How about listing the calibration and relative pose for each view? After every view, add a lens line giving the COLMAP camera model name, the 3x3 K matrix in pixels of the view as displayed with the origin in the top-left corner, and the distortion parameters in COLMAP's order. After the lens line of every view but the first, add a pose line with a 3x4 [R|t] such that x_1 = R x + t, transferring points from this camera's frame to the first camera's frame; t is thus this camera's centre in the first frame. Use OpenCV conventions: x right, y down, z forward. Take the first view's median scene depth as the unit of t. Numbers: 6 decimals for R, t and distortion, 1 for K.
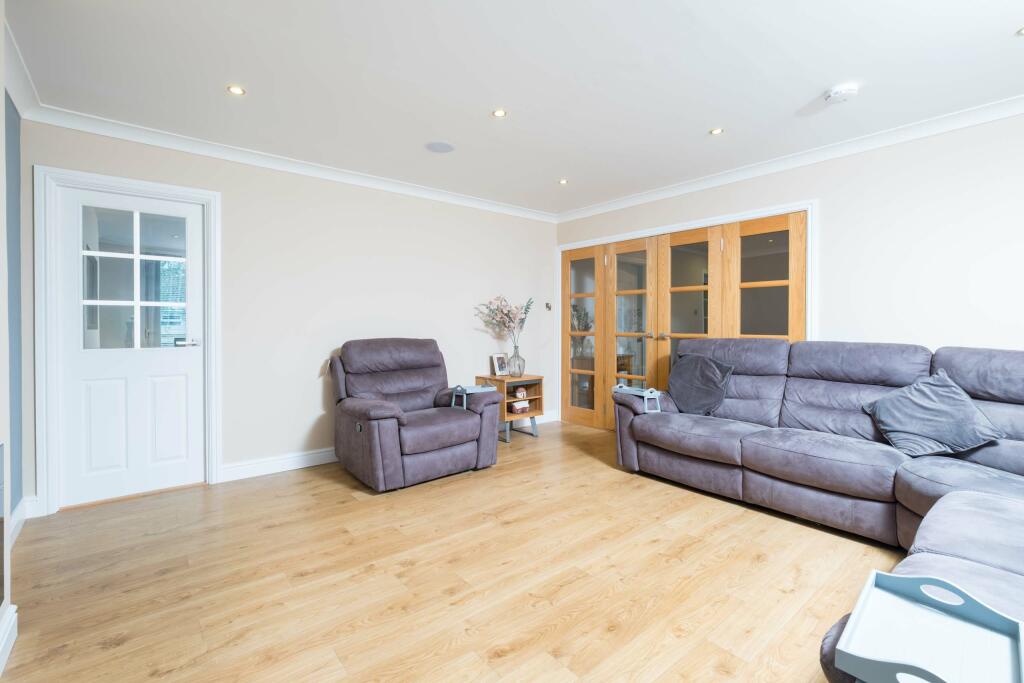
lens RADIAL K [[447.2, 0, 526.2], [0, 447.2, 346.7], [0, 0, 1]] dist [0.000988, 0.001047]
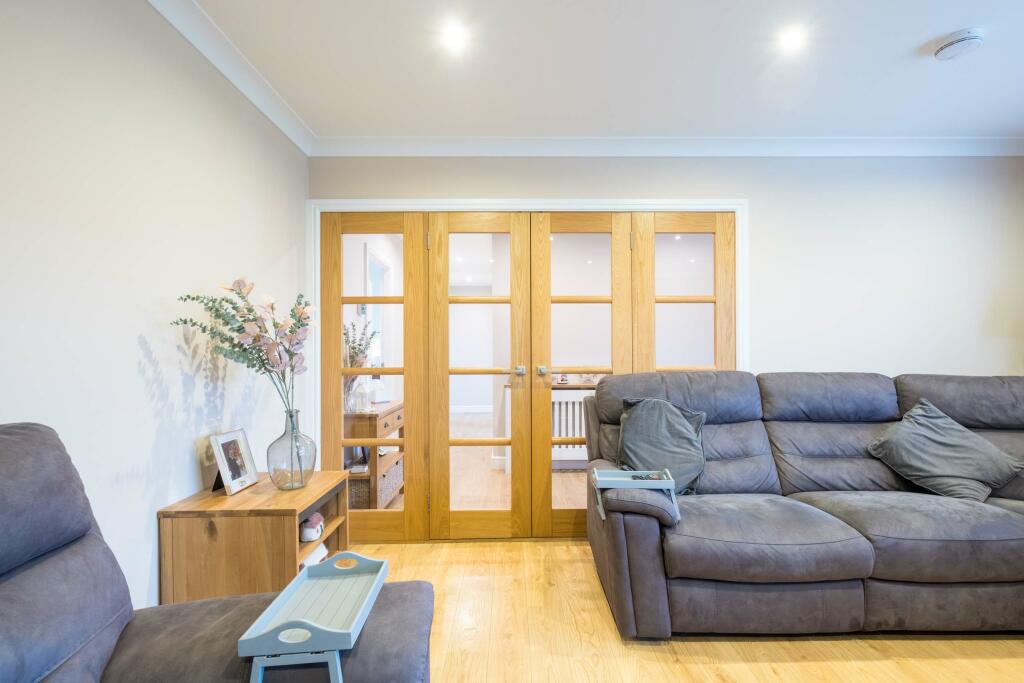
lens RADIAL K [[447.2, 0, 526.2], [0, 447.2, 346.7], [0, 0, 1]] dist [0.000988, 0.001047]
pose [[0.648038, 0.020318, 0.761337, -0.288581], [0.040475, 0.997313, -0.061067, -0.031194], [-0.760532, 0.070389, 0.645474, 0.912322]]
